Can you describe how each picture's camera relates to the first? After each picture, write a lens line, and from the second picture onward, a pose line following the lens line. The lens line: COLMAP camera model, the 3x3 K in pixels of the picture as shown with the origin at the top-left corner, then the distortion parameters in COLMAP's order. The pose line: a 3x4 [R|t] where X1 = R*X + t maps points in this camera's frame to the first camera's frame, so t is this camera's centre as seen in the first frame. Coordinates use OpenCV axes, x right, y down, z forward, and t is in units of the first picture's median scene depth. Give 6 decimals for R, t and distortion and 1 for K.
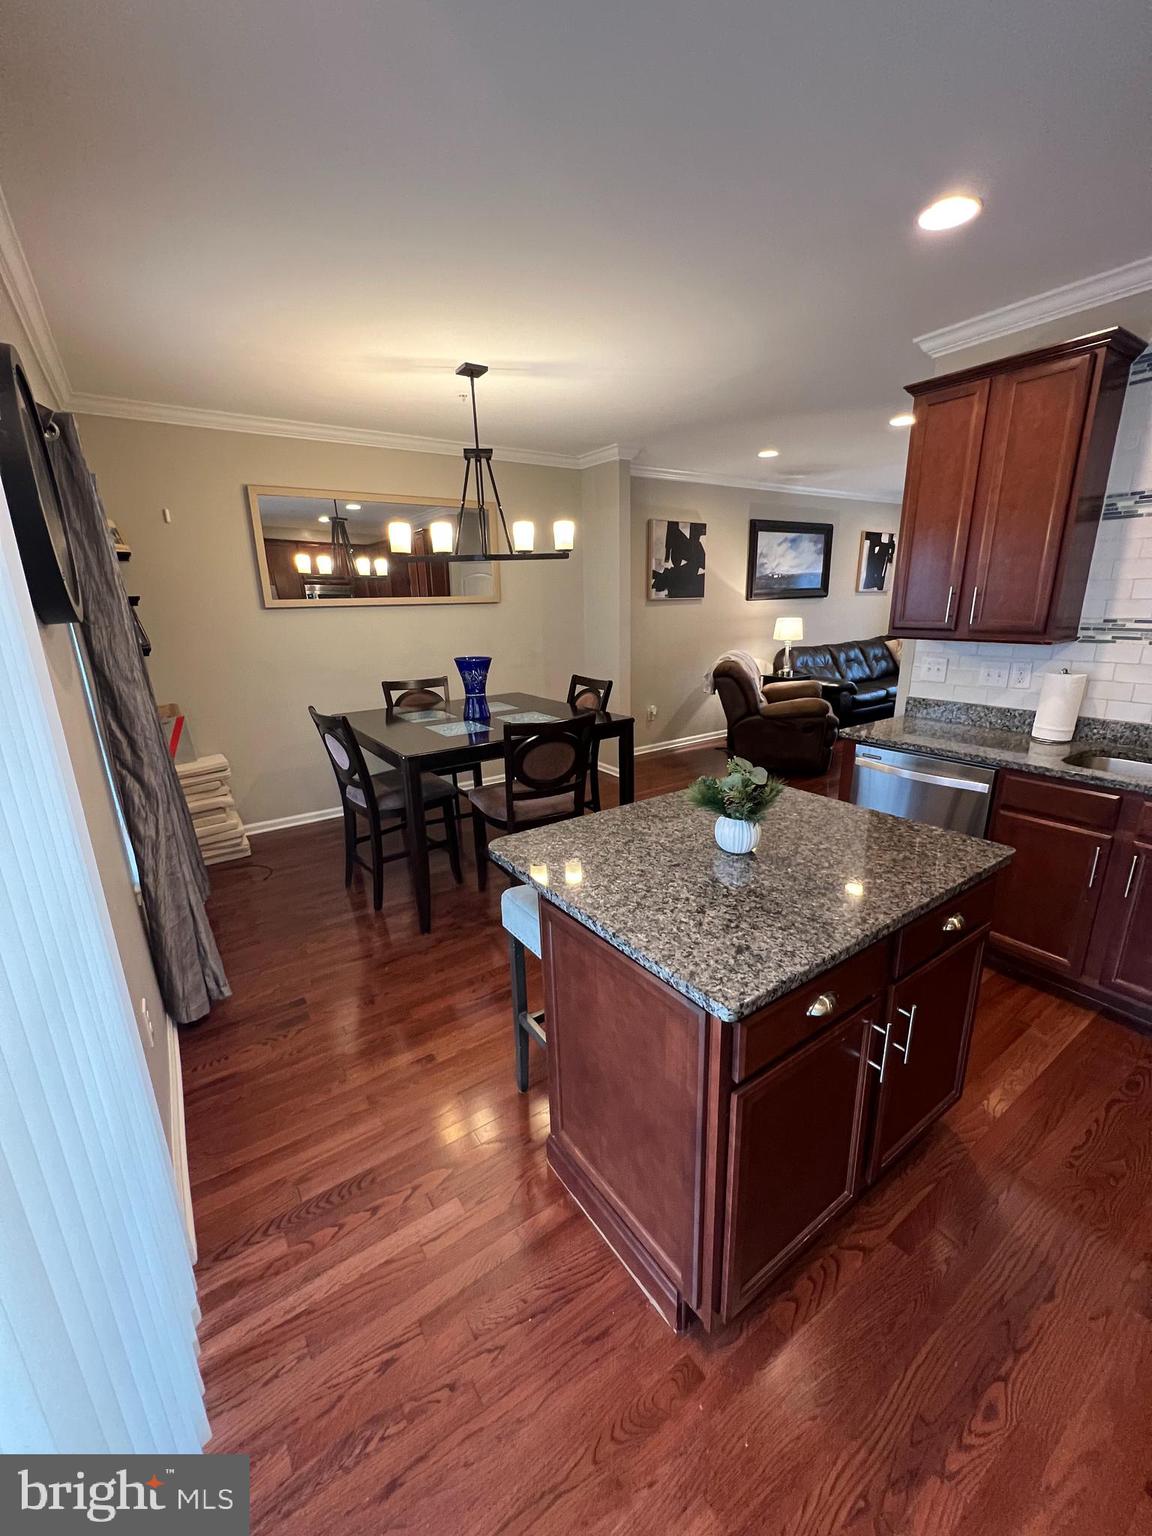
lens RADIAL K [[610.9, 0, 577.4], [0, 610.9, 772.0], [0, 0, 1]] dist [-0.001391, -0.000235]
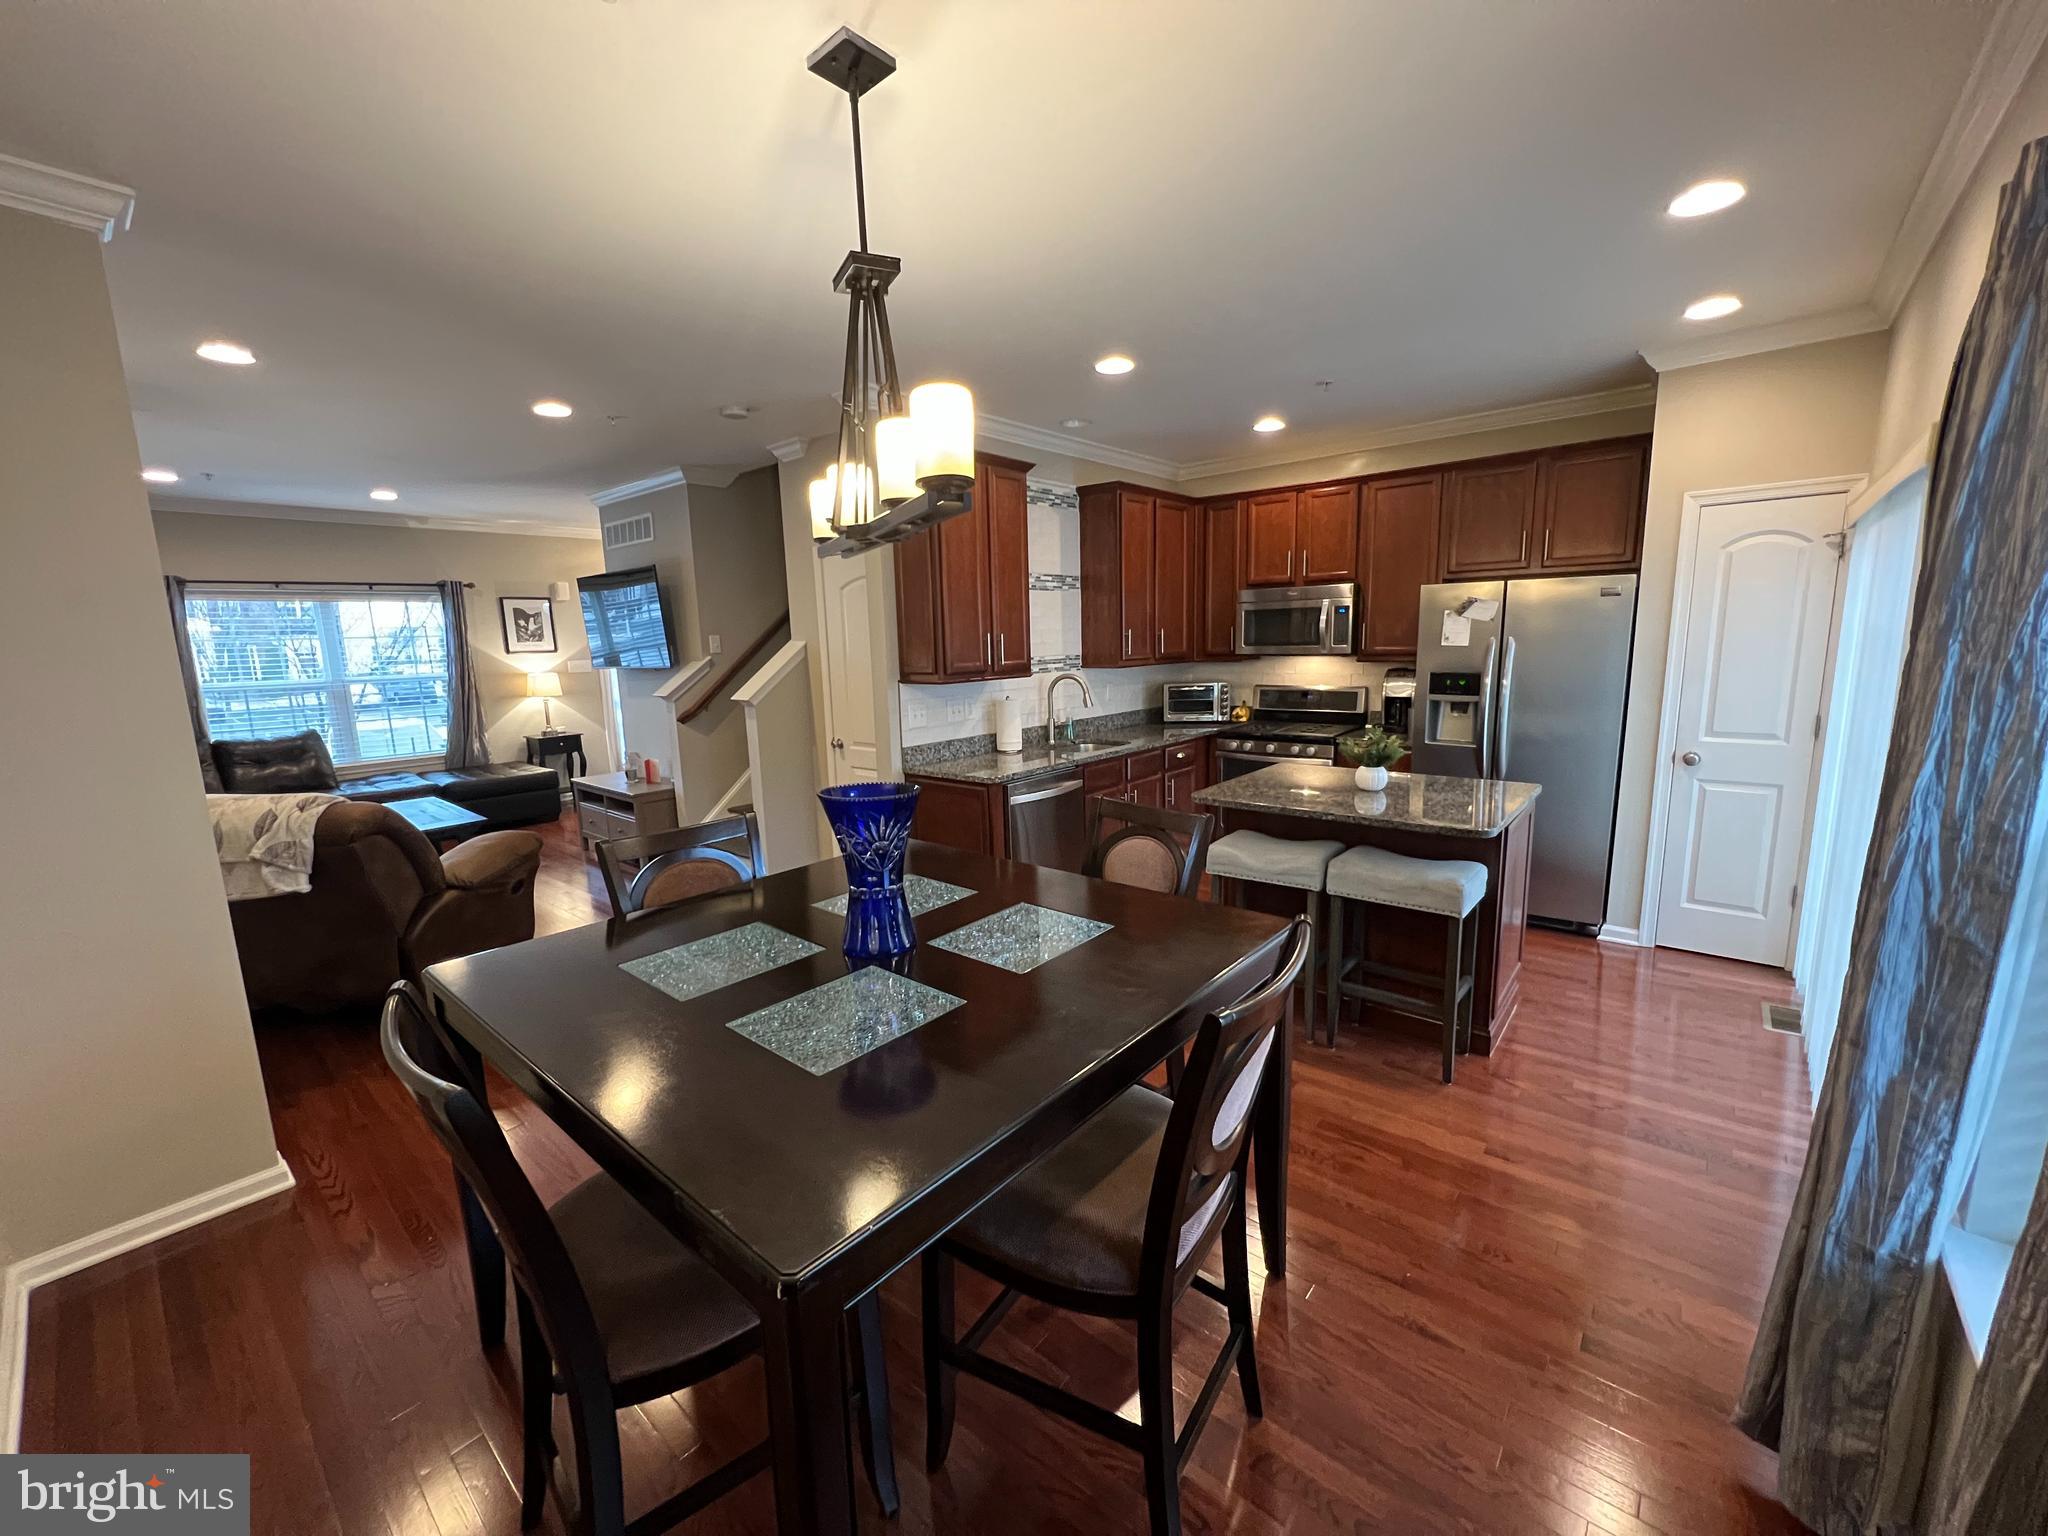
lens RADIAL K [[814.5, 0, 1025.0], [0, 814.5, 772.4], [0, 0, 1]] dist [-0.001391, -0.000235]
pose [[-0.254715, -0.130437, 0.958179, -1.163949], [0.298635, 0.931818, 0.206236, -0.470203], [-0.919748, 0.338677, -0.198395, 1.760782]]
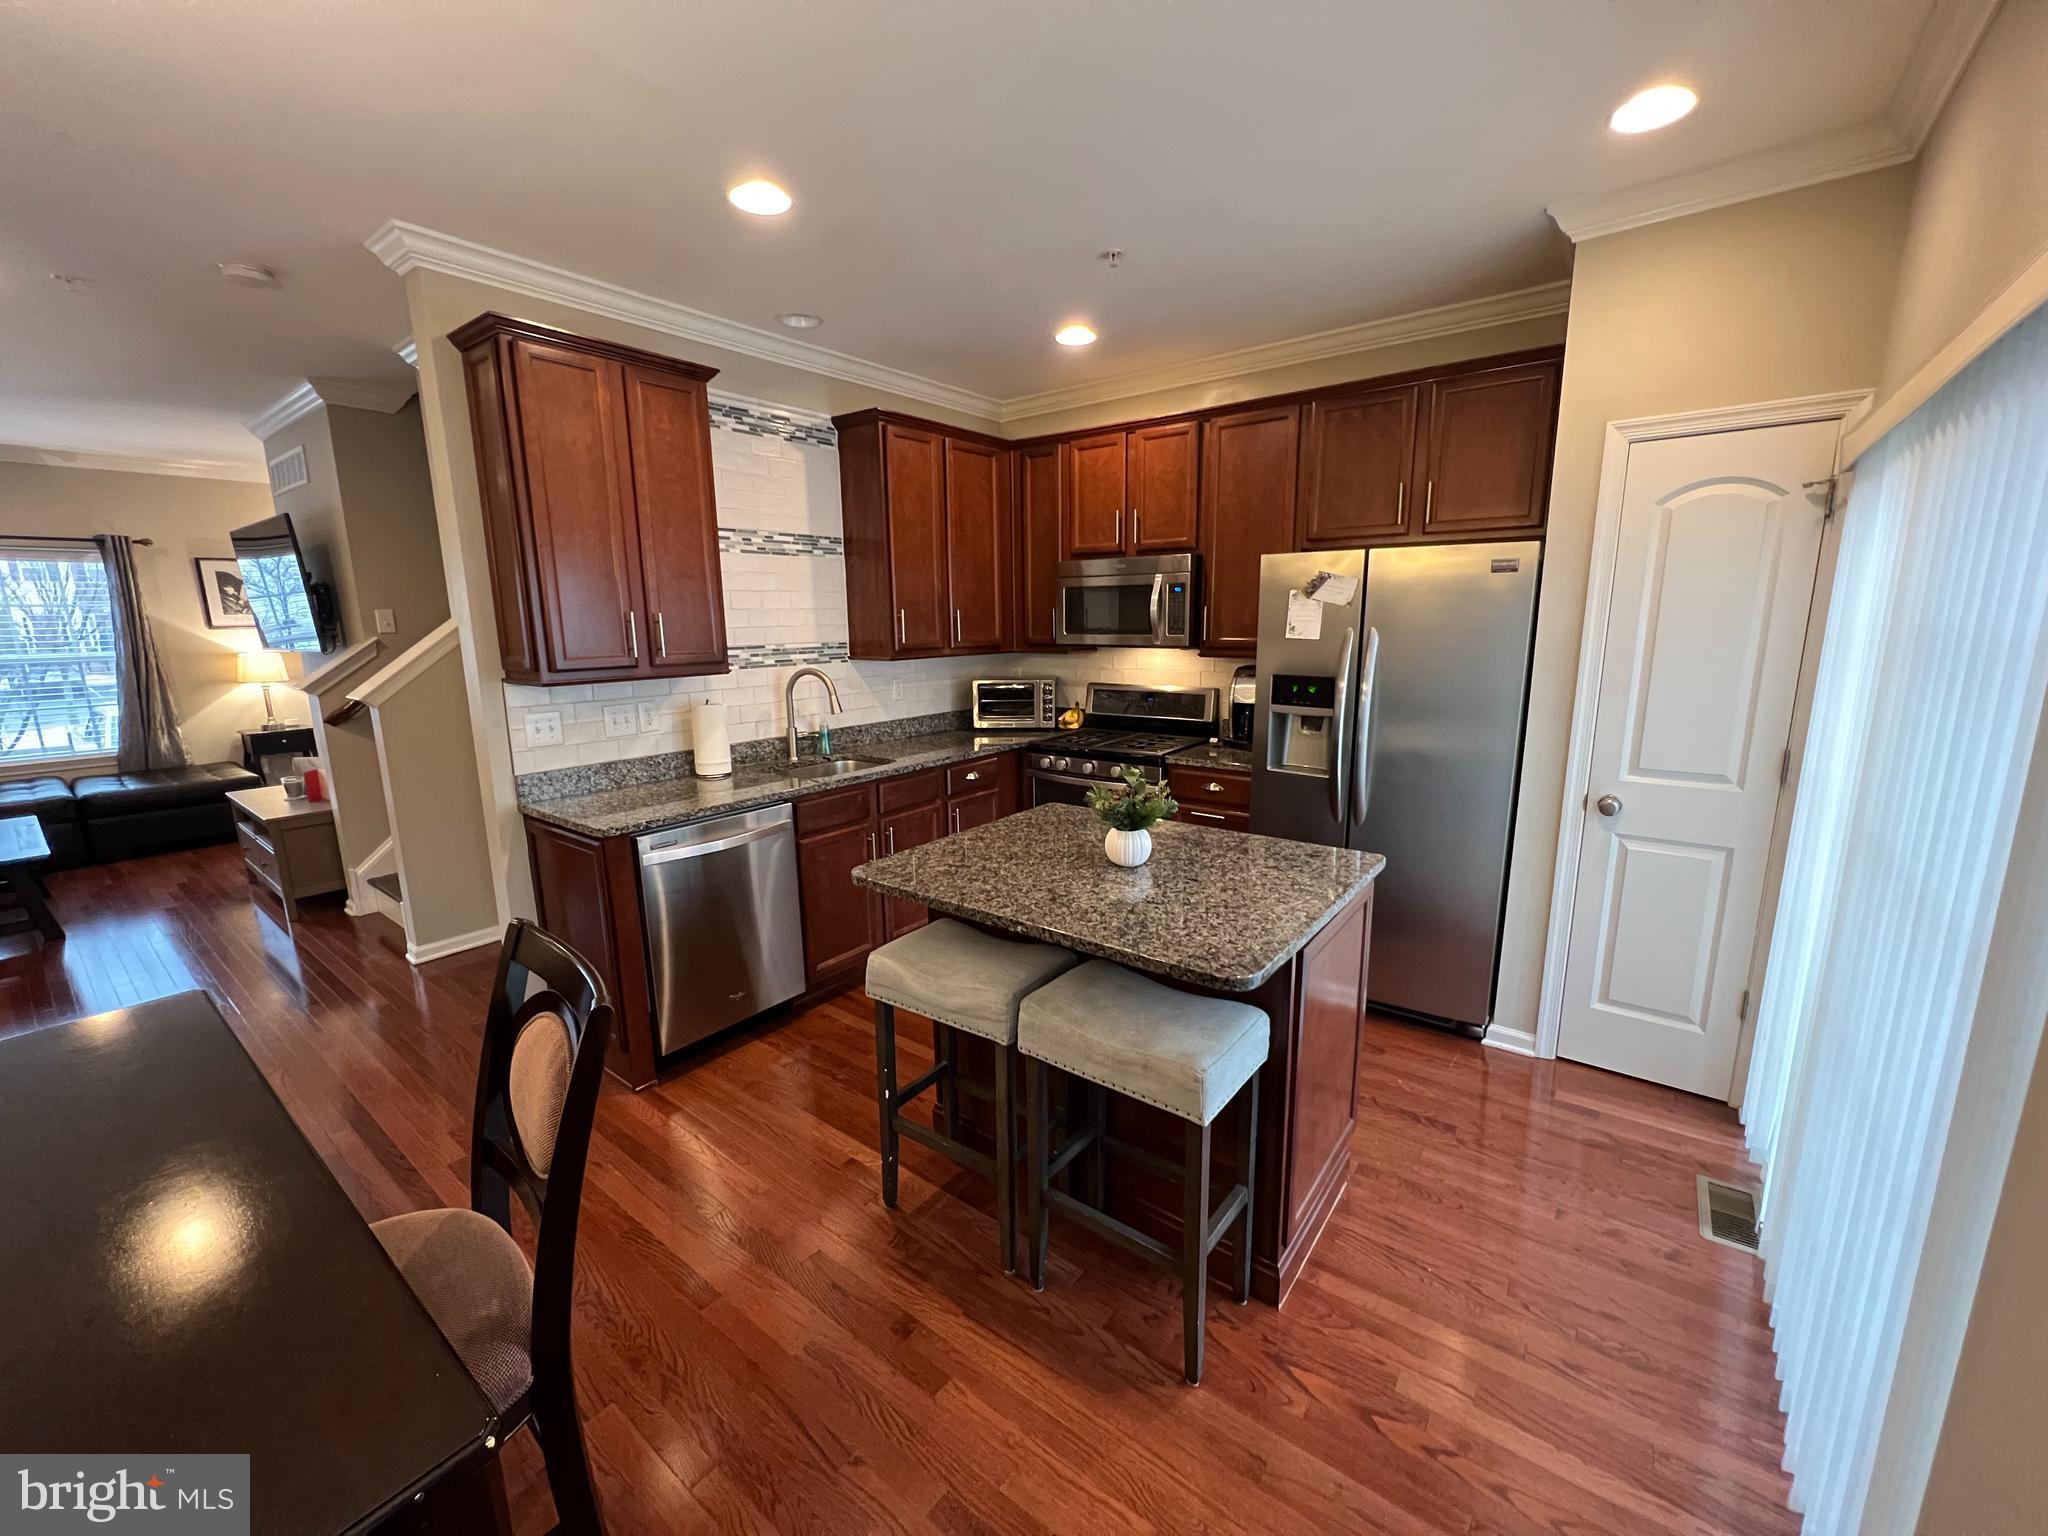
lens RADIAL K [[814.5, 0, 1024.5], [0, 814.5, 771.2], [0, 0, 1]] dist [-0.001391, -0.000235]
pose [[-0.301815, -0.153969, 0.940851, -0.719778], [0.281813, 0.928364, 0.242327, -0.300768], [-0.910763, 0.338282, -0.236804, 1.147295]]
